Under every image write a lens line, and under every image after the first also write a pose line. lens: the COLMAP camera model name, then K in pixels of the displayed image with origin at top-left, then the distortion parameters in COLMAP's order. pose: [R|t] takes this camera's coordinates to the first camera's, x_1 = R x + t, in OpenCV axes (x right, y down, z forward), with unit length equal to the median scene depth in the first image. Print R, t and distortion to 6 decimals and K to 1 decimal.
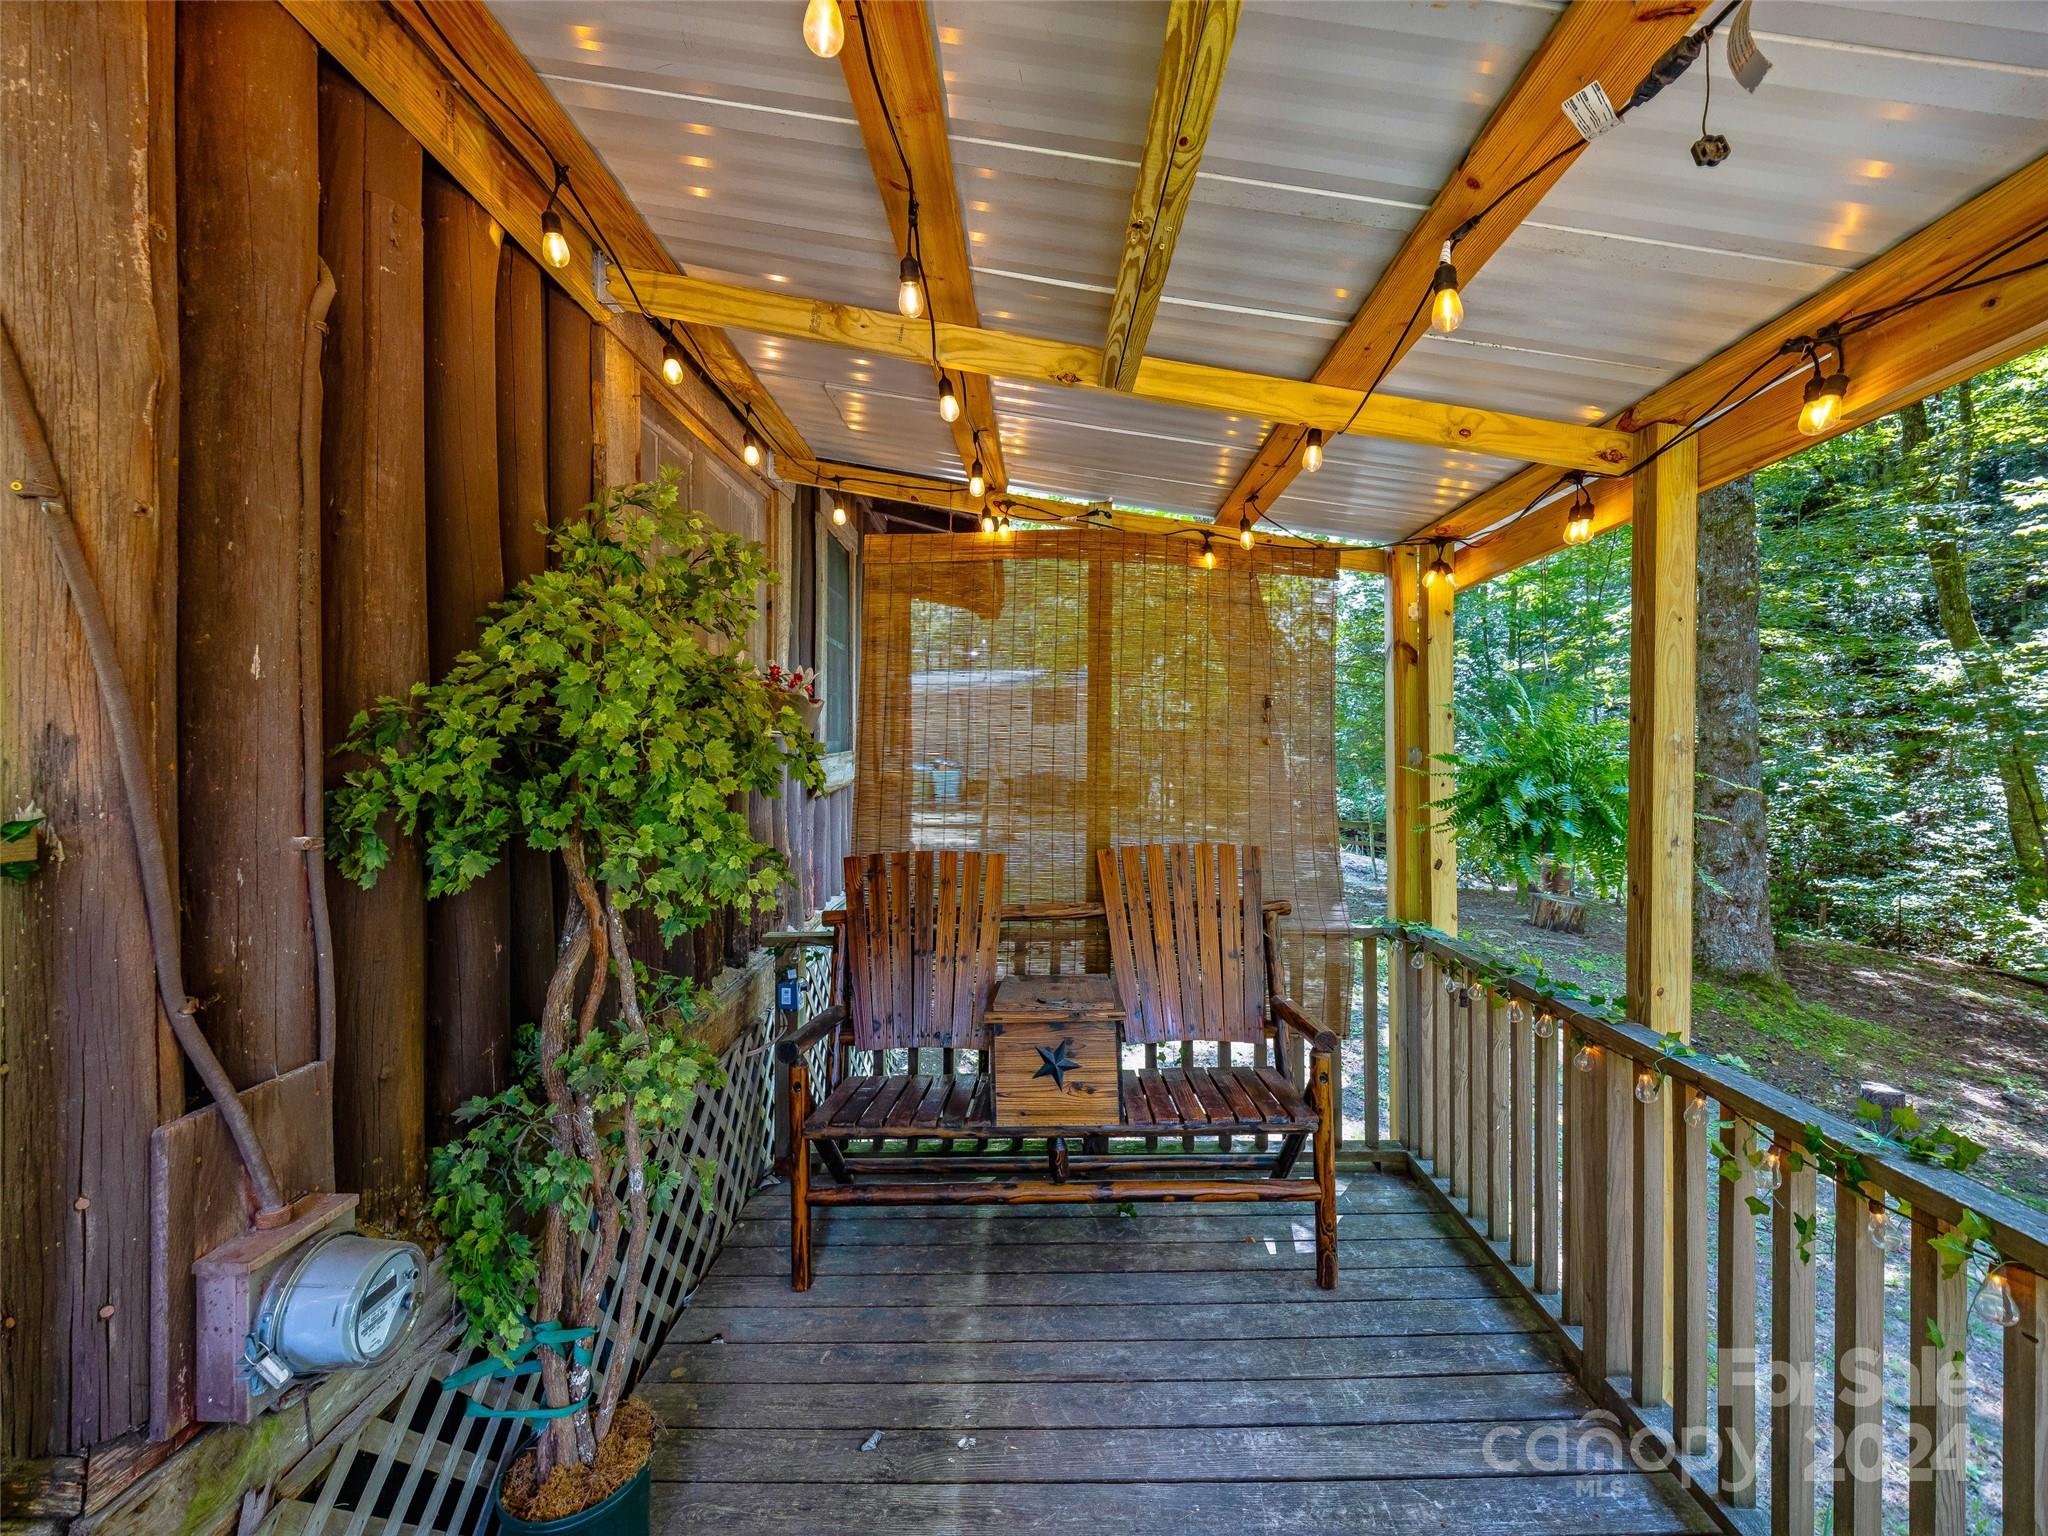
lens RADIAL K [[898.5, 0, 1027.7], [0, 898.5, 759.6], [0, 0, 1]] dist [0.005315, -0.007744]
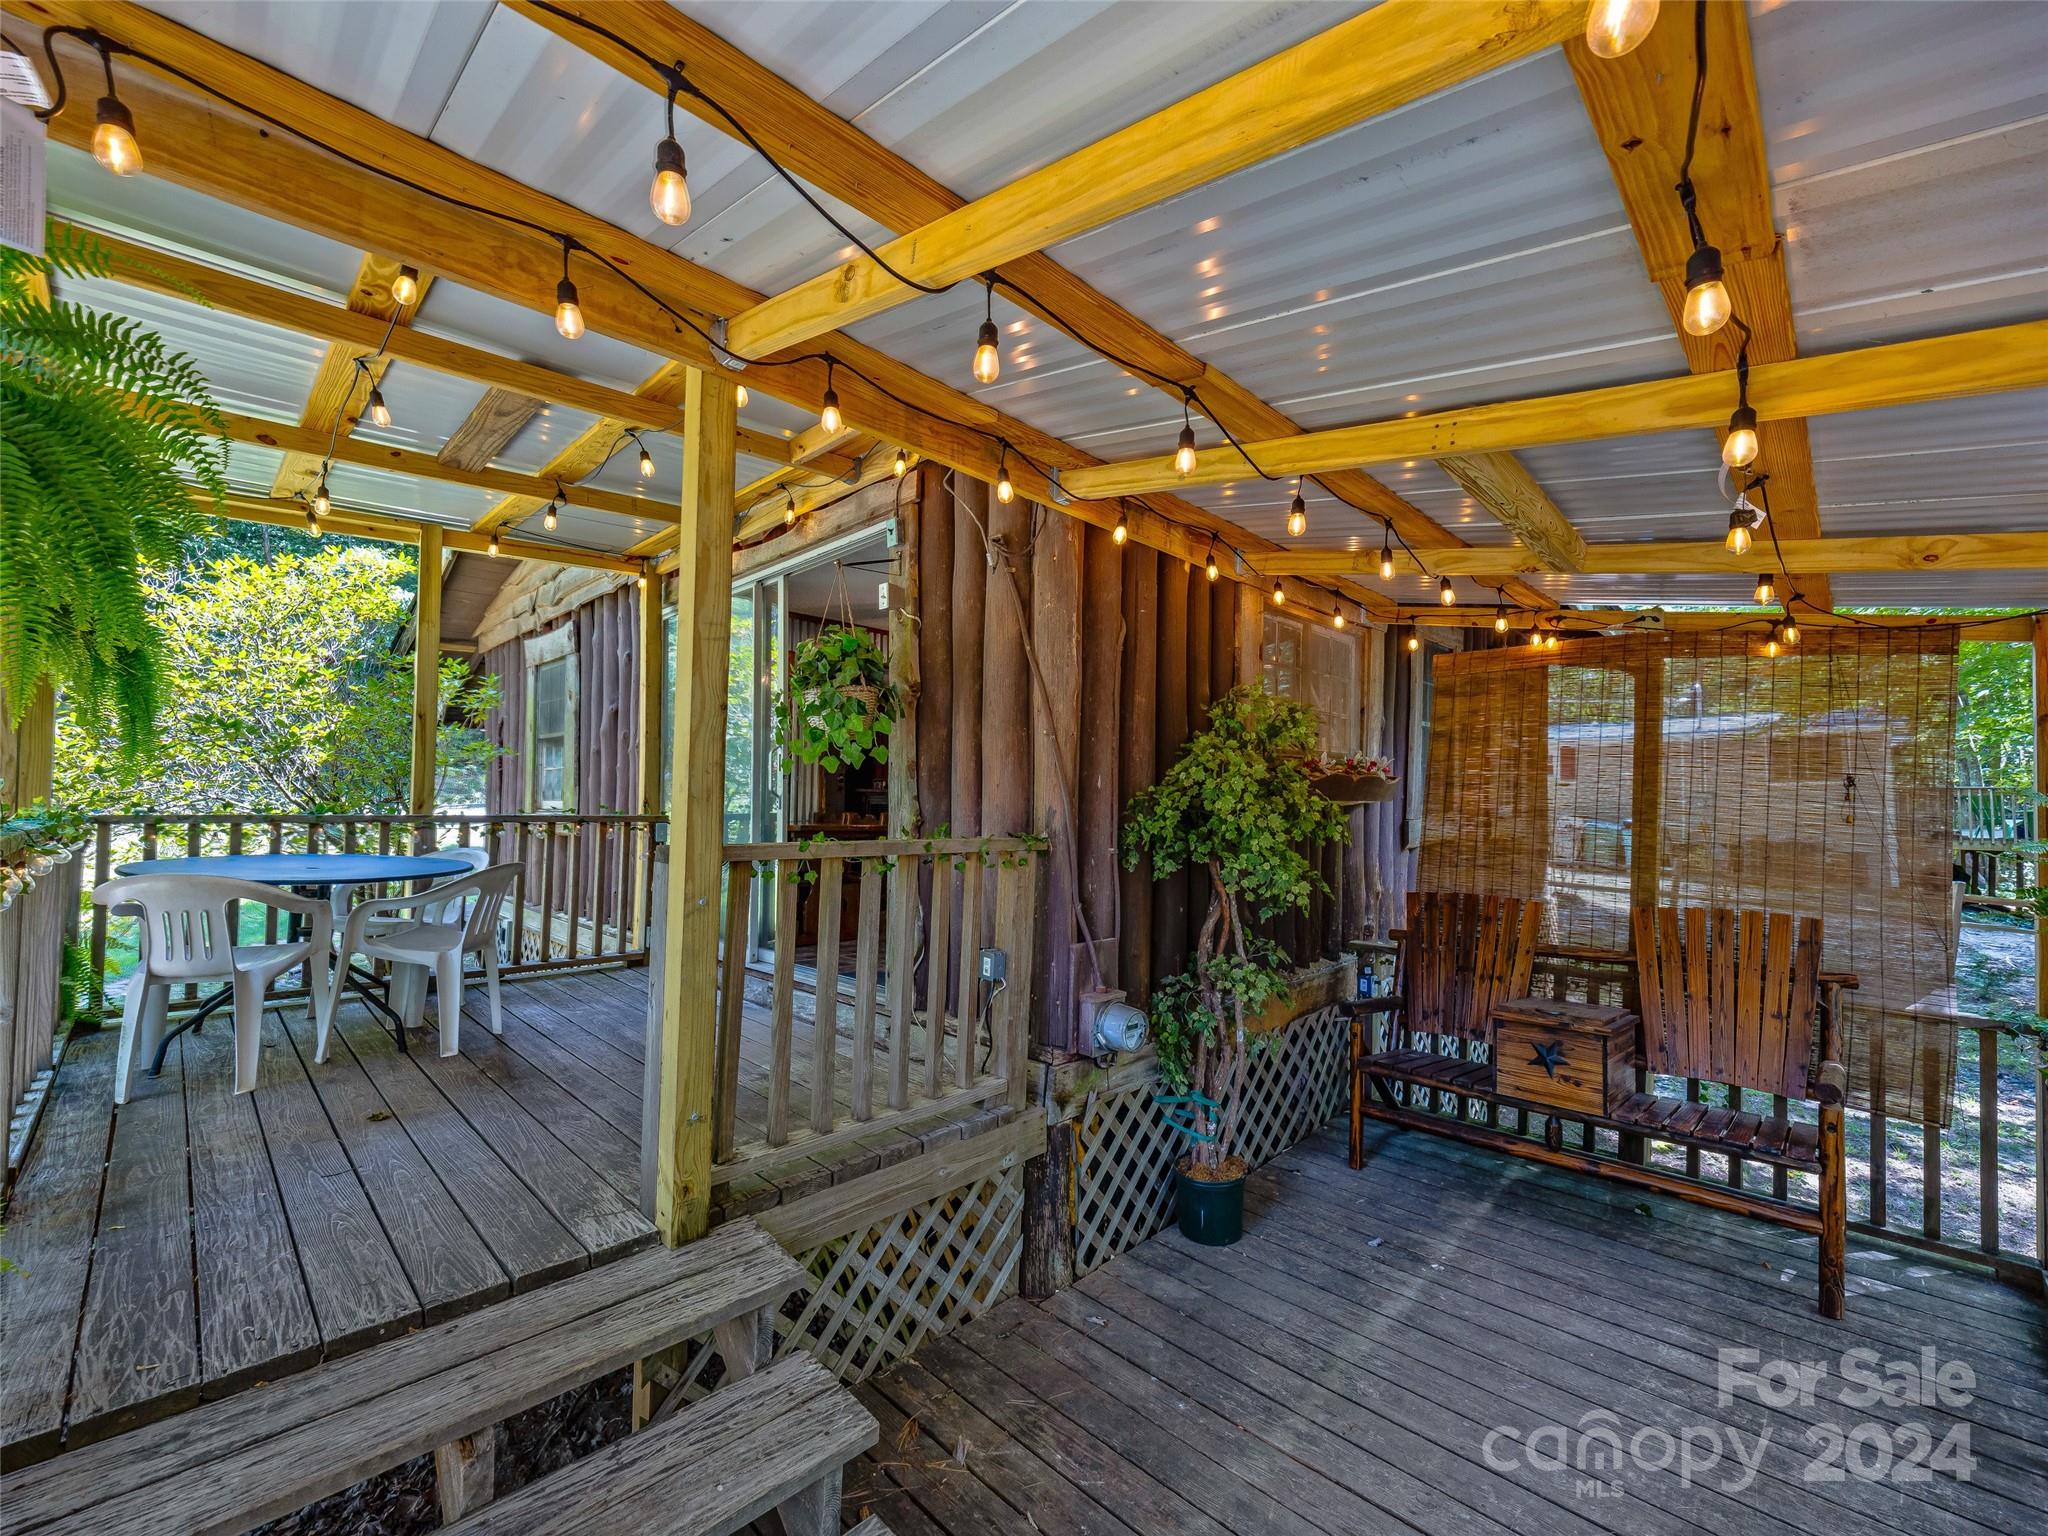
lens RADIAL K [[841.0, 0, 1006.4], [0, 841.0, 774.6], [0, 0, 1]] dist [0.025304, -0.020351]
pose [[0.718378, -0.000686, -0.695652, 0.504744], [-0.026416, 0.999251, -0.028265, -0.038401], [0.695151, 0.038681, 0.717822, -0.732673]]
